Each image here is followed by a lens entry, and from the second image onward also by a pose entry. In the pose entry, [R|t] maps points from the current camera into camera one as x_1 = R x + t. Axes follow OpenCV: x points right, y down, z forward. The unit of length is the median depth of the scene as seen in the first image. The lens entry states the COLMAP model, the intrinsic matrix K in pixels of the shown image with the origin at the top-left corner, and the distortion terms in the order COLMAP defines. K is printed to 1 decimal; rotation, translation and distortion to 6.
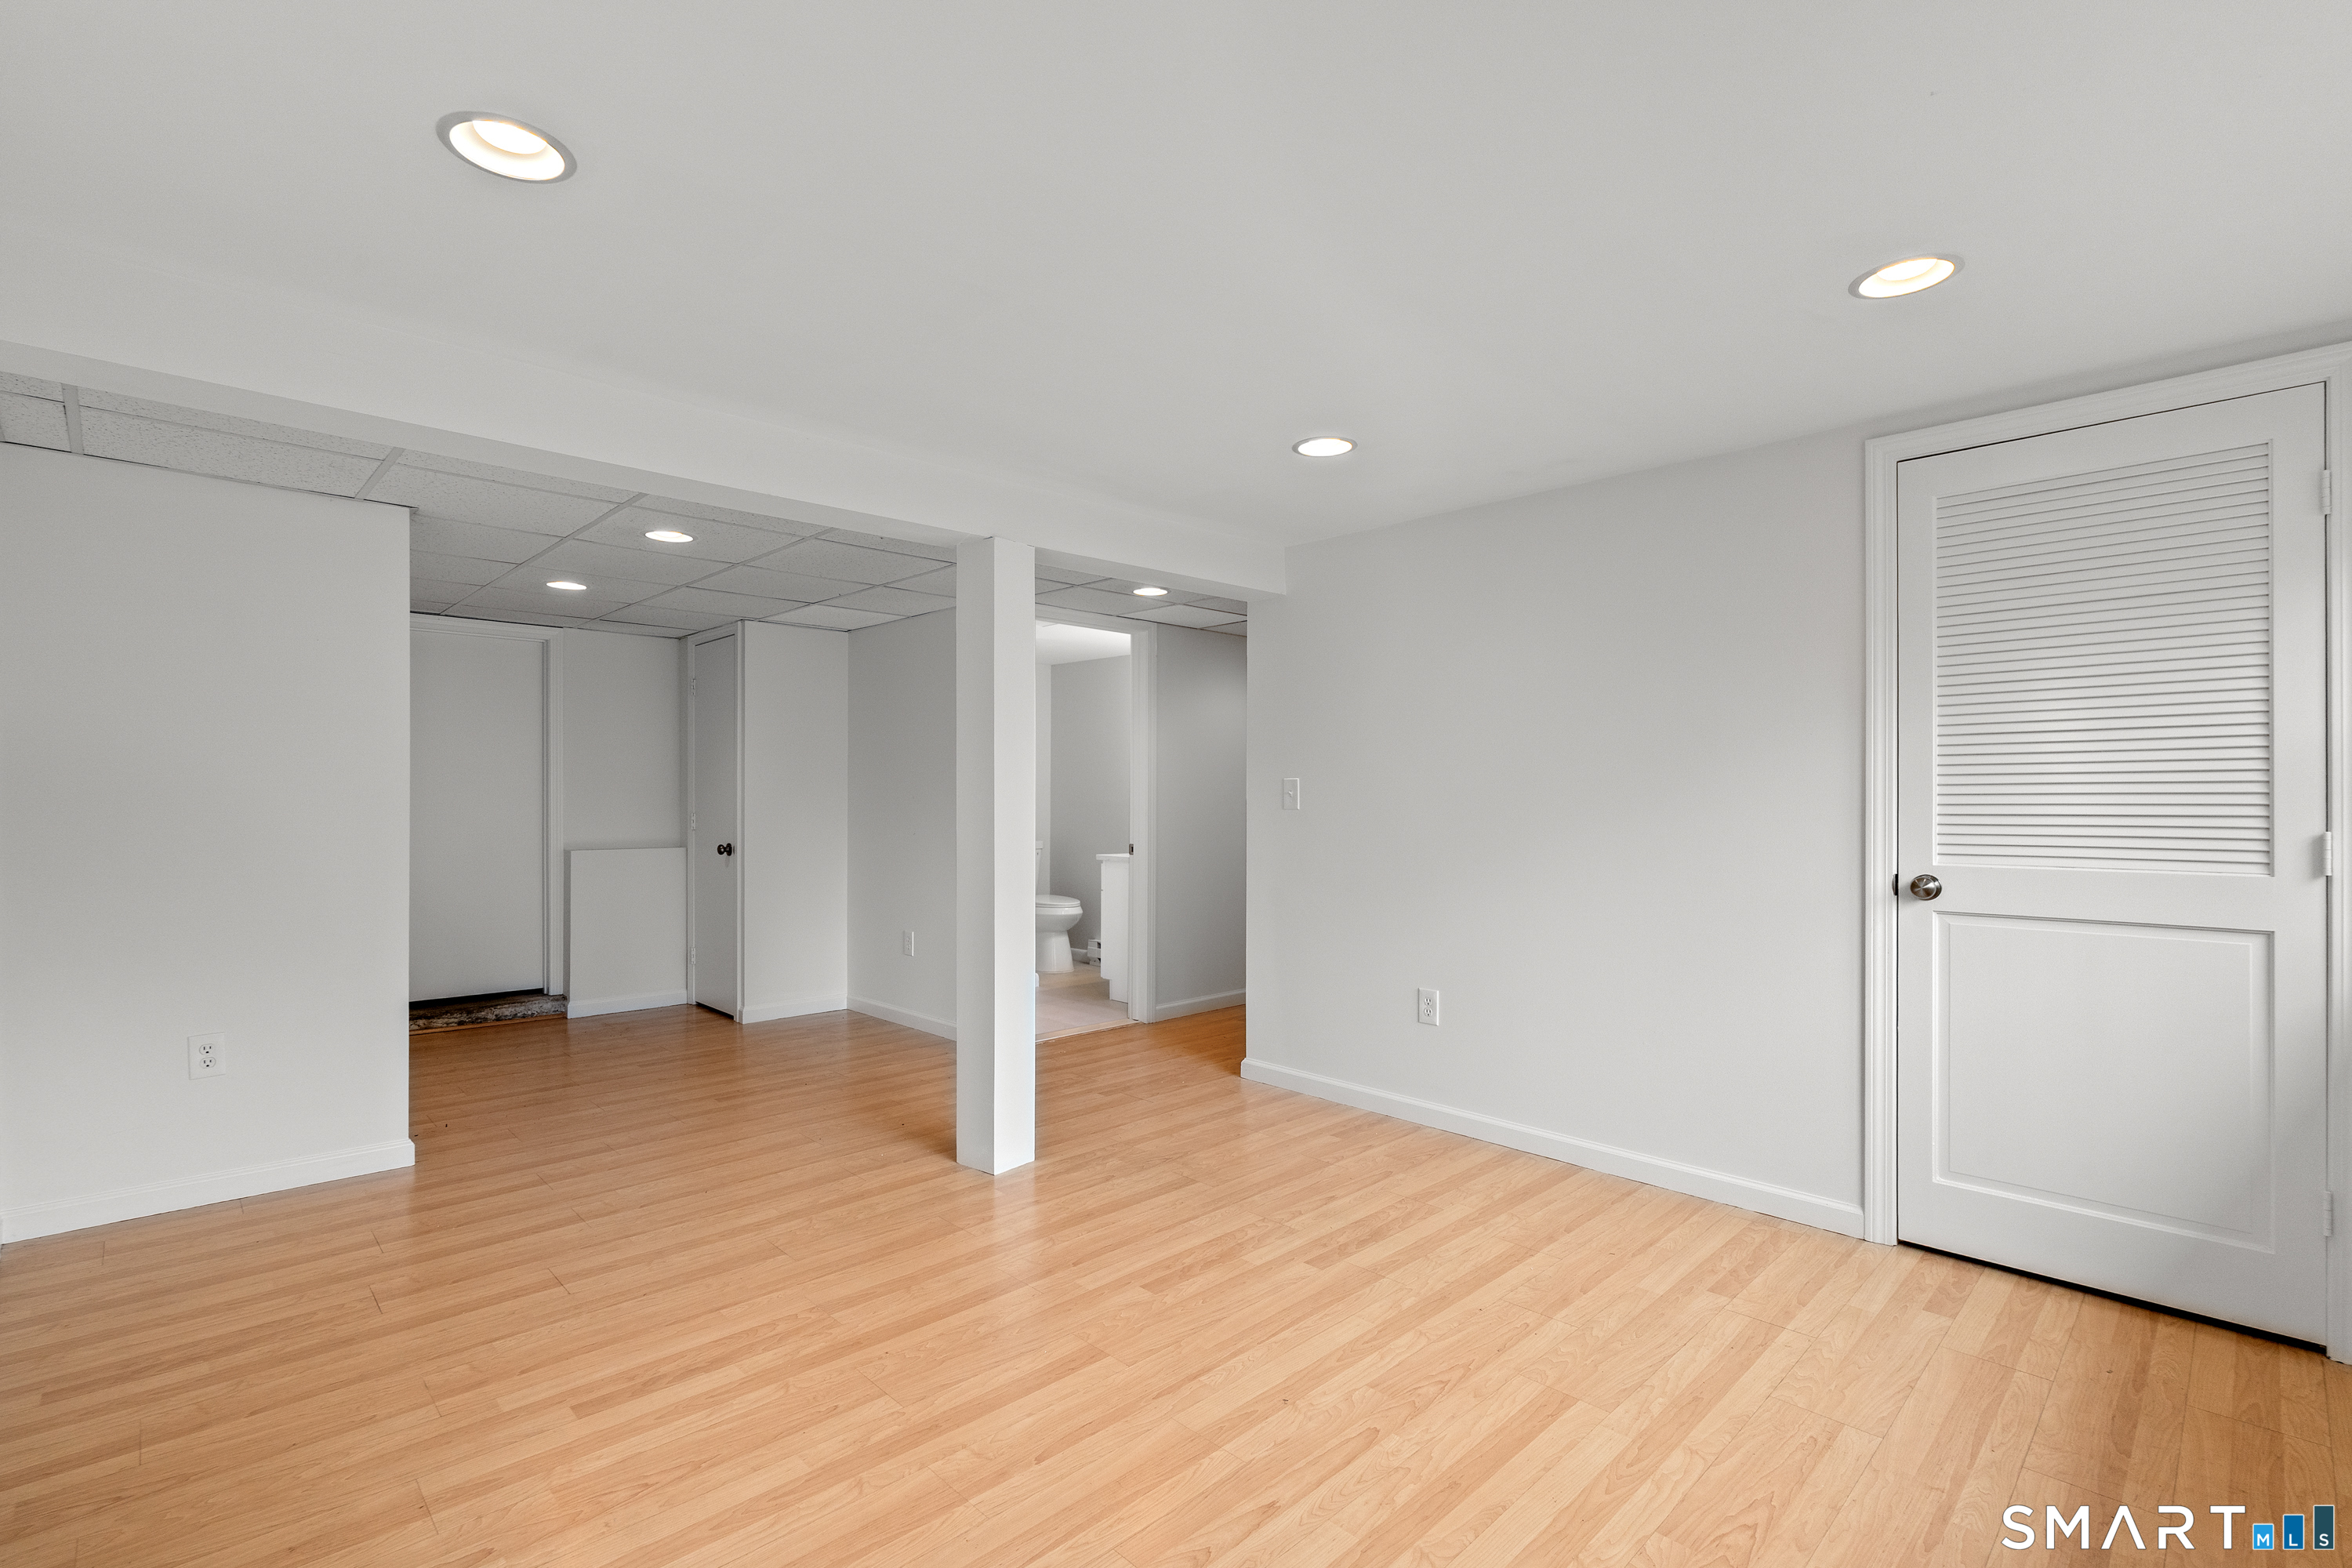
lens RADIAL K [[1057.2, 0, 1169.7], [0, 1057.2, 795.4], [0, 0, 1]] dist [-0.008948, 0.000914]
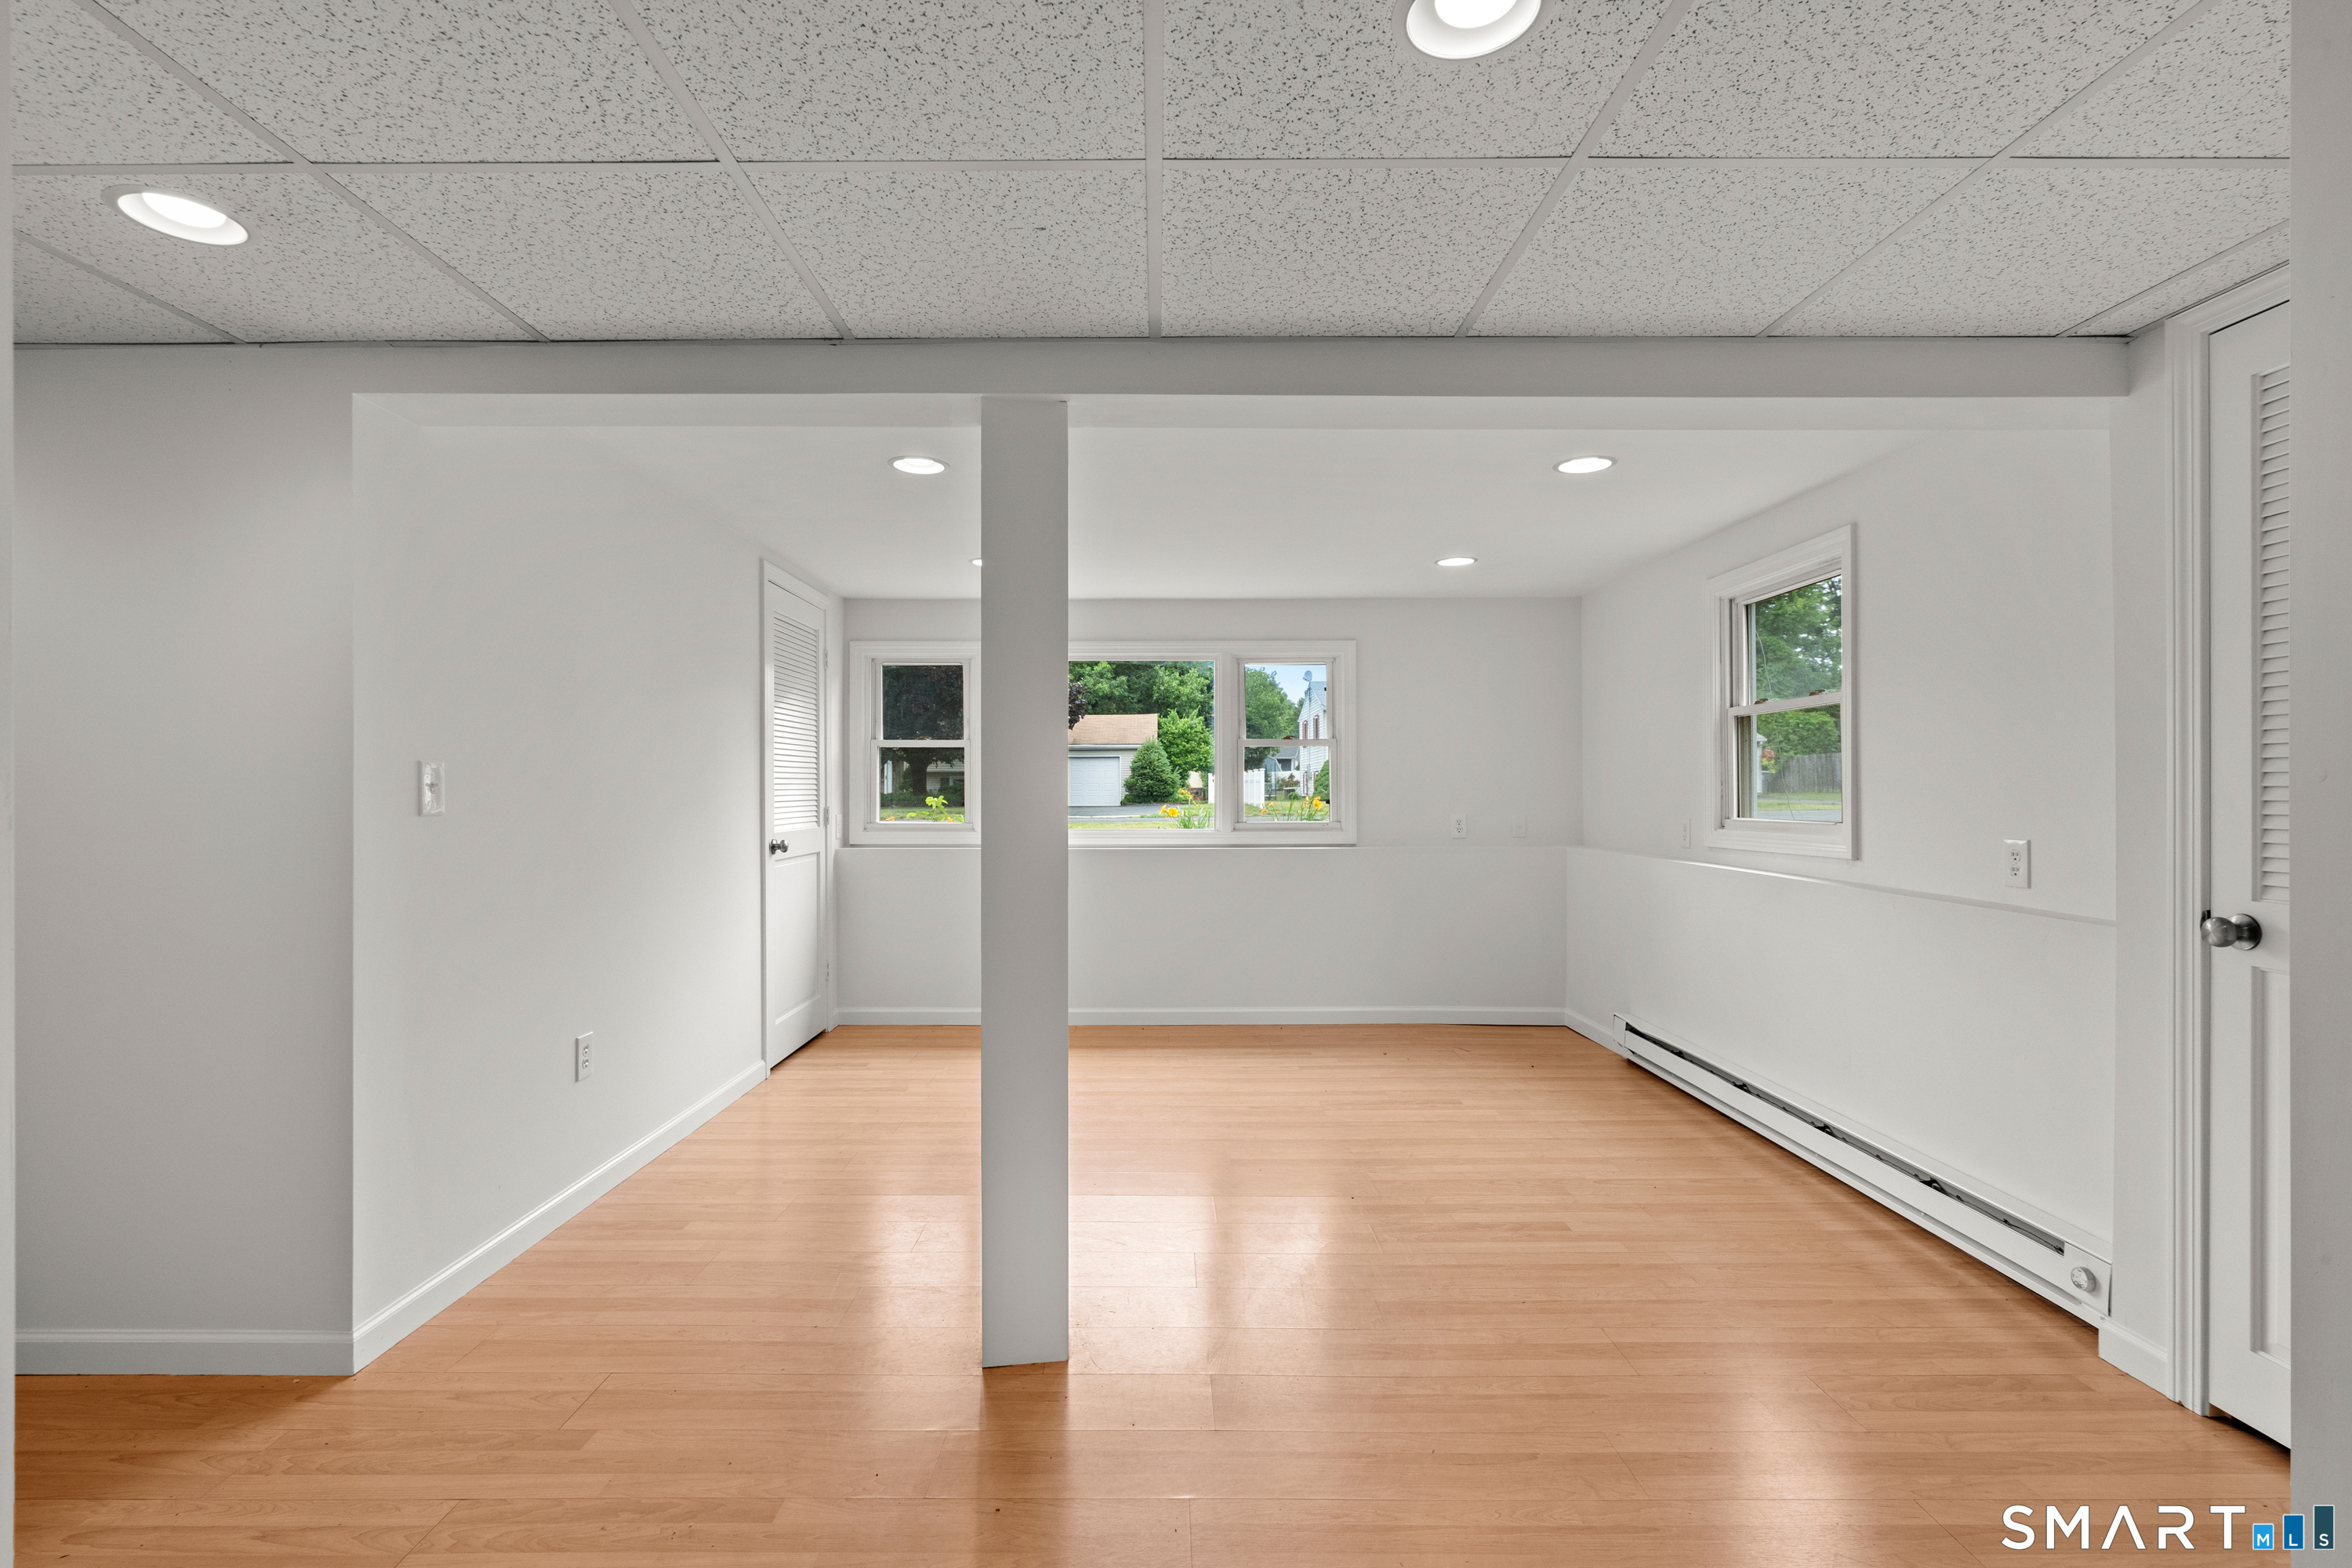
lens RADIAL K [[1057.2, 0, 1171.0], [0, 1057.2, 785.1], [0, 0, 1]] dist [-0.008948, 0.000914]
pose [[-0.719346, 0.001350, 0.694650, -1.081410], [-0.002492, 0.999987, -0.004524, 0.000734], [-0.694647, -0.004986, -0.719333, 2.216795]]
